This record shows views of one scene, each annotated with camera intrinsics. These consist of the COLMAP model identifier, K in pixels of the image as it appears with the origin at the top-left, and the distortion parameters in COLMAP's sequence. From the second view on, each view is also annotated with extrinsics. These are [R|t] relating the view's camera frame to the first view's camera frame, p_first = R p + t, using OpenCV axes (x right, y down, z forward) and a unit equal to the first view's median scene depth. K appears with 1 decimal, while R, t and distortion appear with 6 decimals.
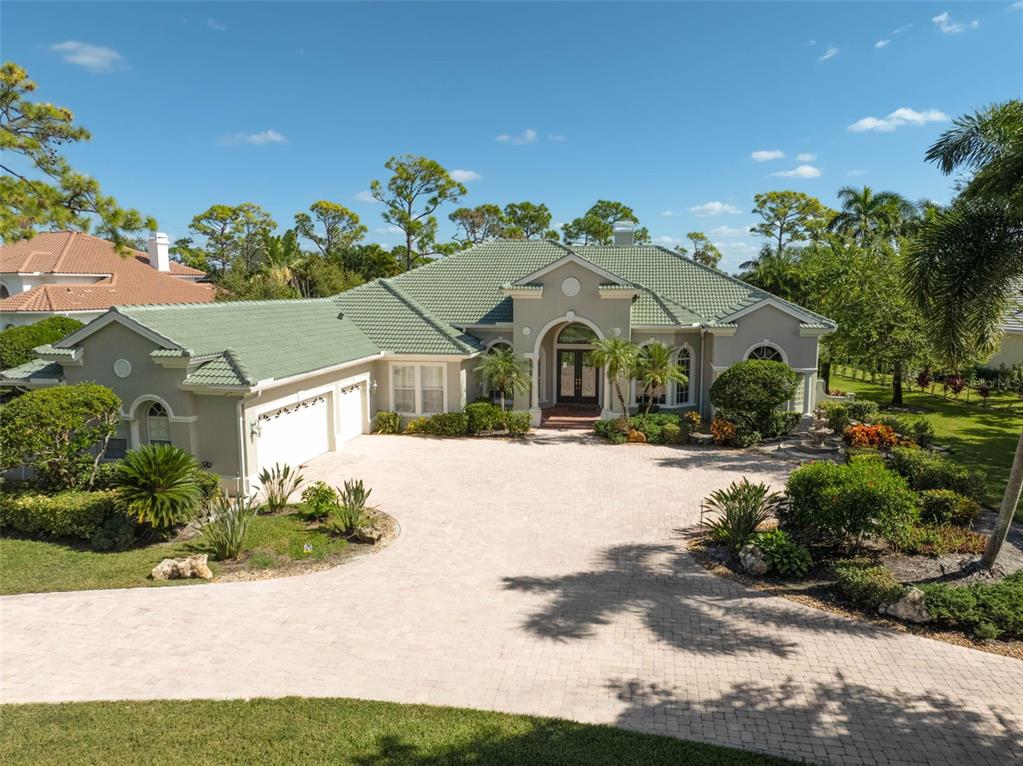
lens RADIAL K [[715.9, 0, 511.5], [0, 715.9, 383.0], [0, 0, 1]] dist [-0.041864, 0.001629]
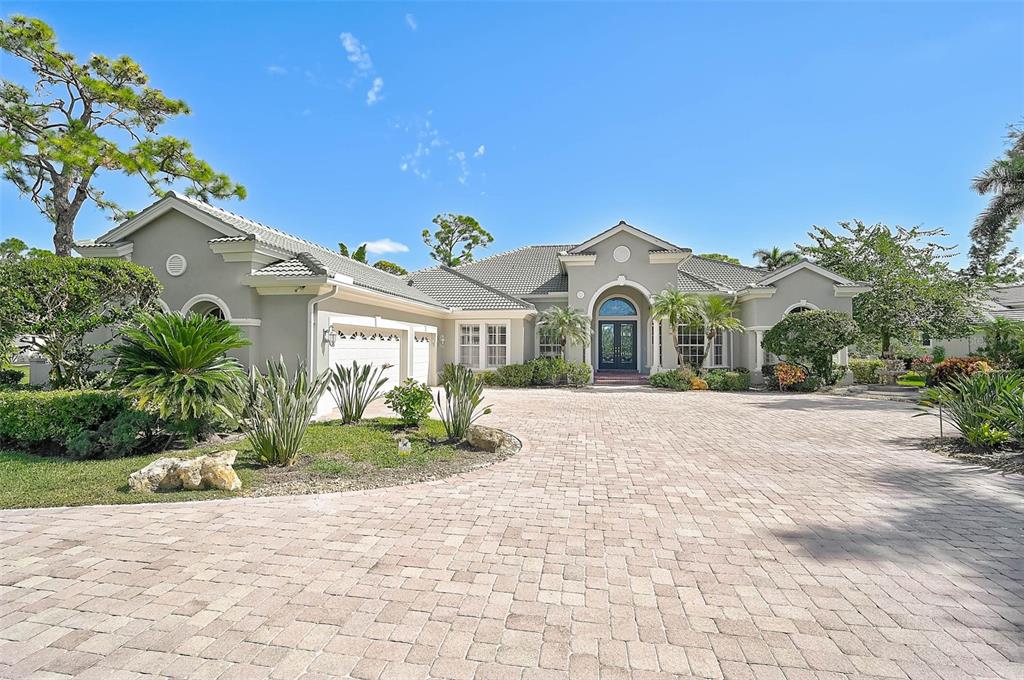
lens RADIAL K [[474.7, 0, 509.9], [0, 474.7, 331.3], [0, 0, 1]] dist [0.000369, -0.000335]
pose [[0.999703, 0.008230, 0.022951, -0.157934], [-0.004378, 0.986604, -0.163075, 0.155094], [-0.023986, 0.162926, 0.986347, 0.438997]]
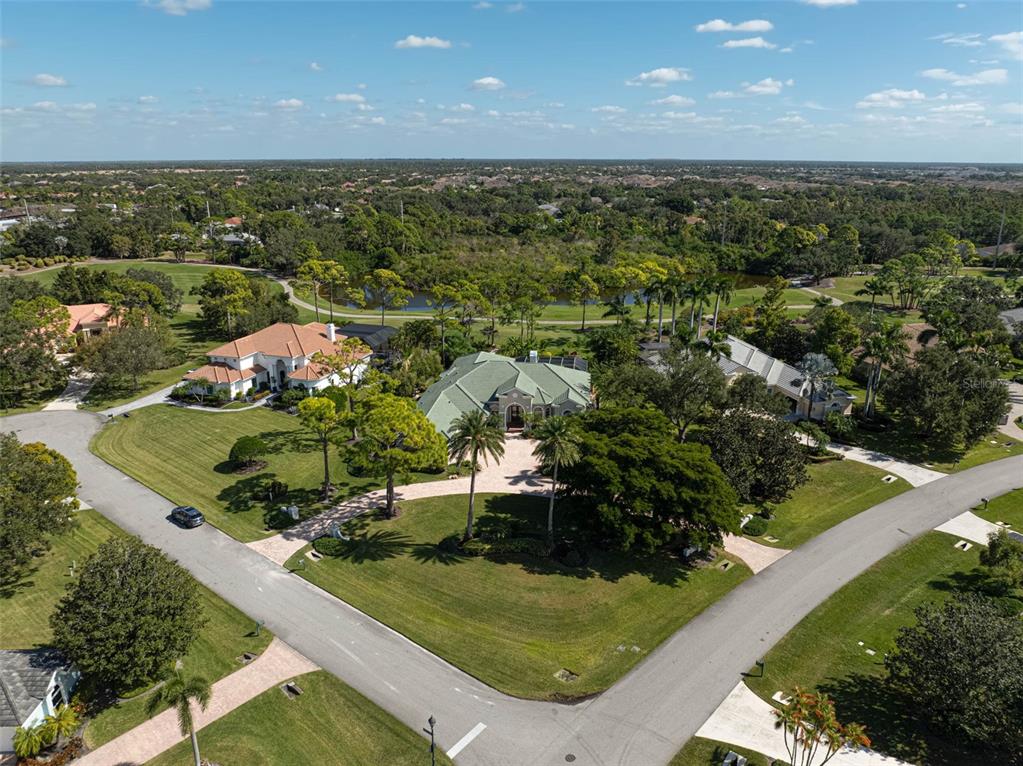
lens RADIAL K [[715.9, 0, 511.5], [0, 715.9, 383.0], [0, 0, 1]] dist [-0.041864, 0.001629]
pose [[0.997351, -0.023072, 0.068978, -0.272332], [0.010802, 0.984824, 0.173220, -1.223276], [-0.071928, -0.172016, 0.982465, -3.793261]]
